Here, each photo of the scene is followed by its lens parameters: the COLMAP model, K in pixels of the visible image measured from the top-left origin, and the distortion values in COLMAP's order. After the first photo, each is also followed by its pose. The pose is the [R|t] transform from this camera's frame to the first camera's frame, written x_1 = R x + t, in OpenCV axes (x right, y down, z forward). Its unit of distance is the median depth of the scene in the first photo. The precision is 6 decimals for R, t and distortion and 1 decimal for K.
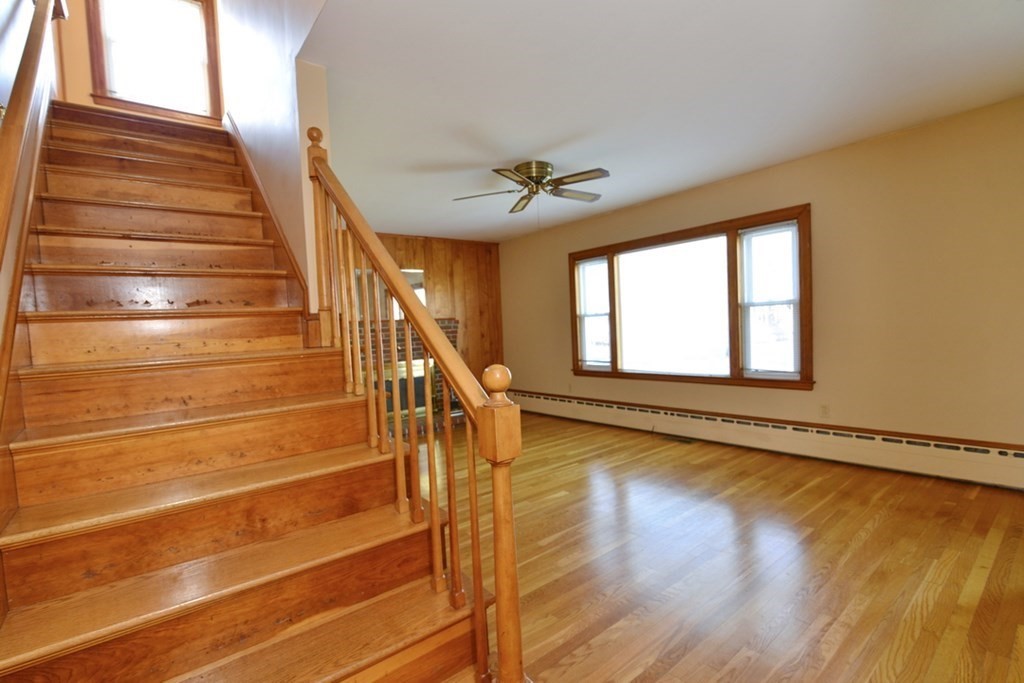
lens RADIAL K [[475.4, 0, 508.2], [0, 475.4, 355.2], [0, 0, 1]] dist [-0.019440, 0.000873]
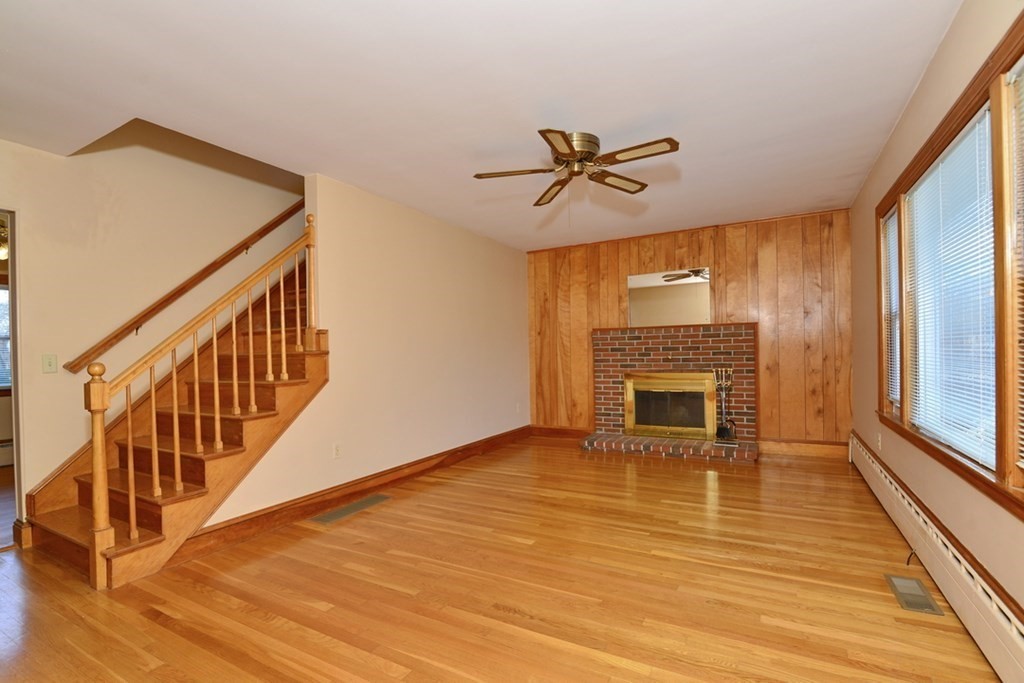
lens RADIAL K [[475.4, 0, 508.2], [0, 475.4, 355.2], [0, 0, 1]] dist [-0.019440, 0.000873]
pose [[0.374702, 0.045933, -0.926007, 0.525502], [-0.050606, 0.998296, 0.029041, -0.031606], [0.925763, 0.035980, 0.376388, 0.406684]]
